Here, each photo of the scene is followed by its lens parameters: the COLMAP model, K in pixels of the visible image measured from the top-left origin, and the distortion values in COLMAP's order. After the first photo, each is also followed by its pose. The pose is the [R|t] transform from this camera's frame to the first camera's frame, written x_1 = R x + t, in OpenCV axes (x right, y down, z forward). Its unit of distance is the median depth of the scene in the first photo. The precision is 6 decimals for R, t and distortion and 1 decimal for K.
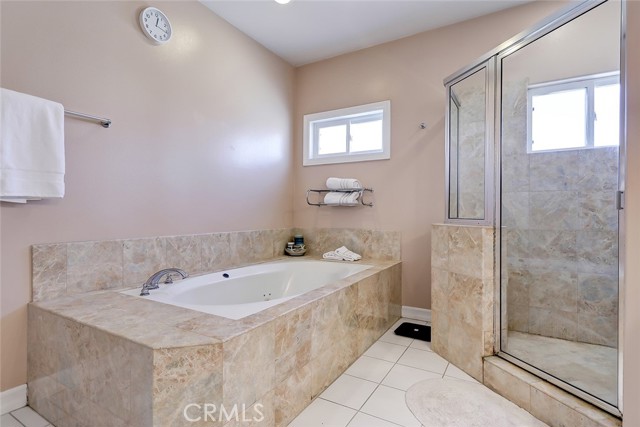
lens RADIAL K [[323.7, 0, 320.8], [0, 323.7, 214.5], [0, 0, 1]] dist [0.003960, -0.000056]
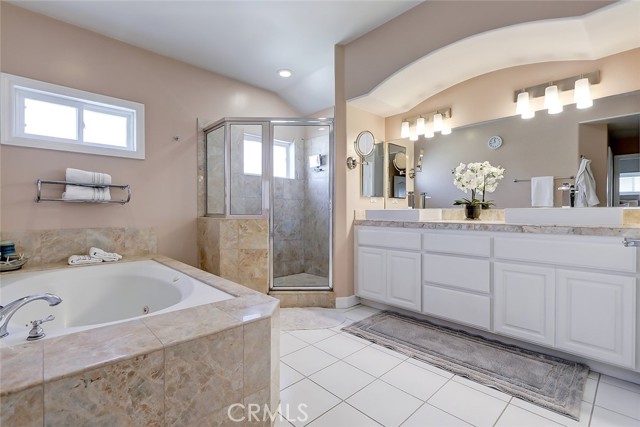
lens RADIAL K [[295.1, 0, 321.1], [0, 295.1, 211.7], [0, 0, 1]] dist [0.020947, 0.000322]
pose [[0.282598, -0.006430, 0.959217, -0.563578], [0.002442, 0.999979, 0.005984, -0.004744], [-0.959235, 0.000652, 0.282608, 0.165024]]
